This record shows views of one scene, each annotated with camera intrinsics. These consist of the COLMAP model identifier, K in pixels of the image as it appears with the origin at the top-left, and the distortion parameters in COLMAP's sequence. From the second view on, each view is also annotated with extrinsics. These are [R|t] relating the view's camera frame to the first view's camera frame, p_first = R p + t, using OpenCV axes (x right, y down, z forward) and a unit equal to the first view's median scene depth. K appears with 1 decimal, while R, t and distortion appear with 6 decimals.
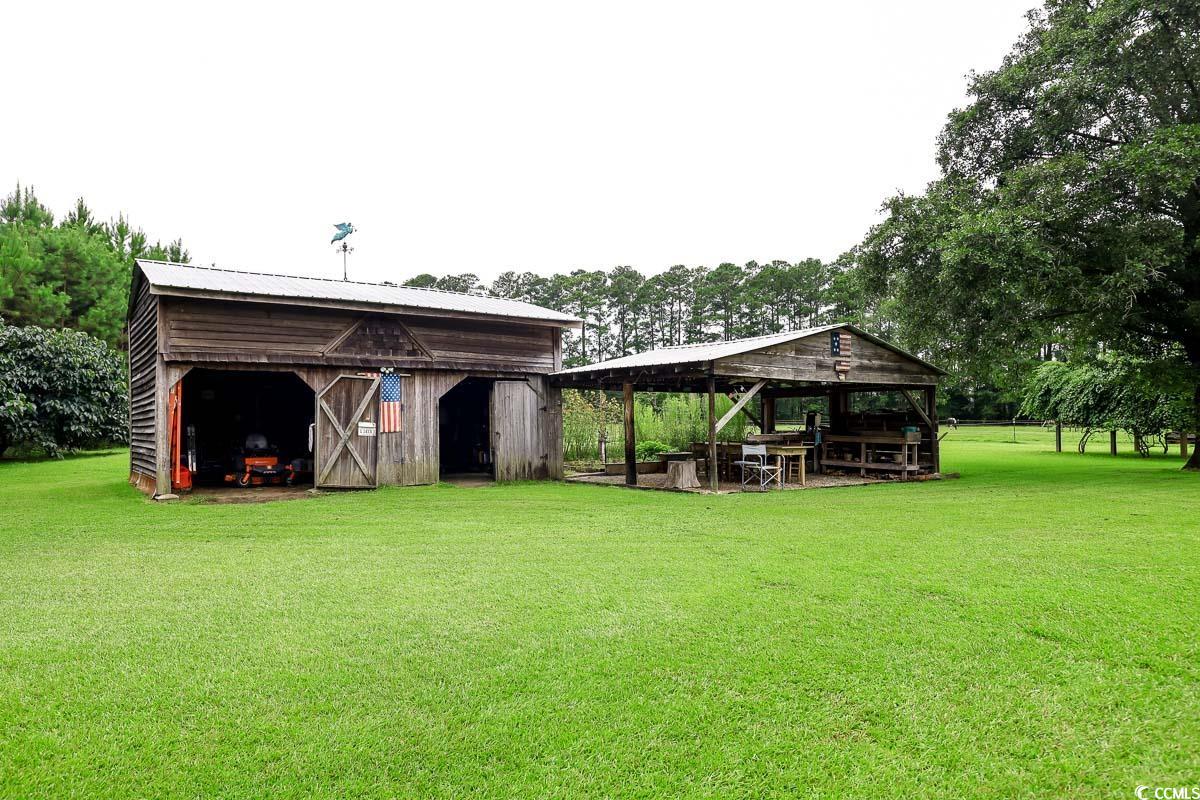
lens RADIAL K [[759.6, 0, 611.3], [0, 759.6, 404.1], [0, 0, 1]] dist [-0.005849, -0.000996]
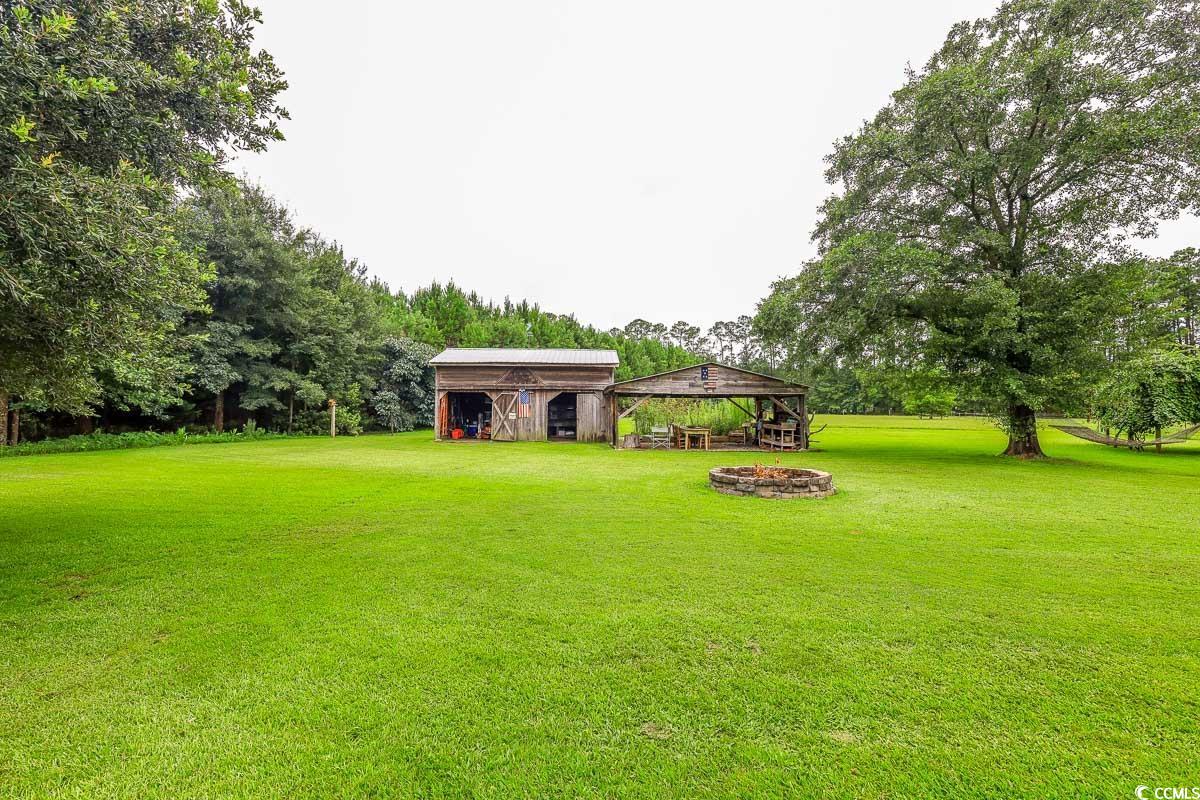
lens RADIAL K [[568.0, 0, 595.2], [0, 568.0, 403.8], [0, 0, 1]] dist [0.000504, -0.000985]
pose [[0.818737, 0.002515, -0.574163, 0.082939], [0.003580, 0.999949, 0.009485, -0.001860], [0.574157, -0.009821, 0.818686, -0.026633]]
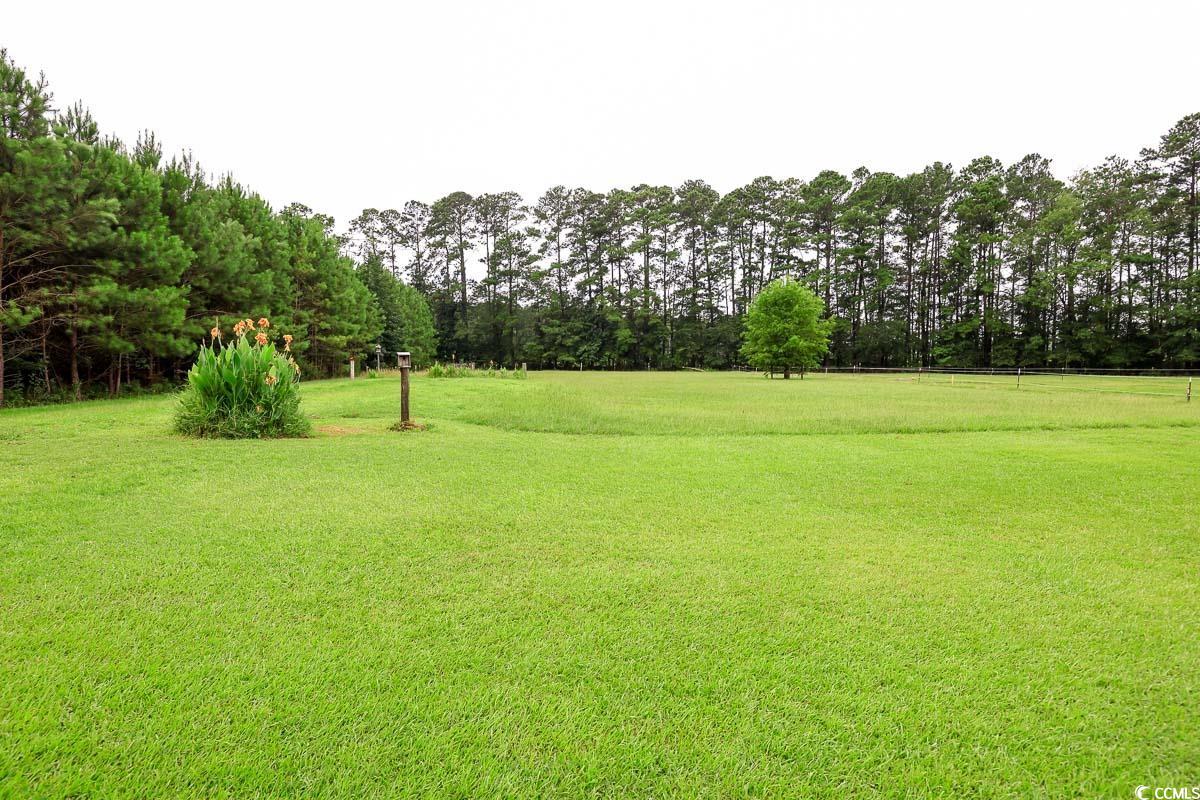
lens RADIAL K [[759.6, 0, 606.3], [0, 759.6, 395.4], [0, 0, 1]] dist [-0.005849, -0.000996]
pose [[0.998207, 0.009050, -0.059166, -0.031470], [-0.005419, 0.998109, 0.061237, 0.003250], [0.059608, -0.060807, 0.996368, 0.165690]]
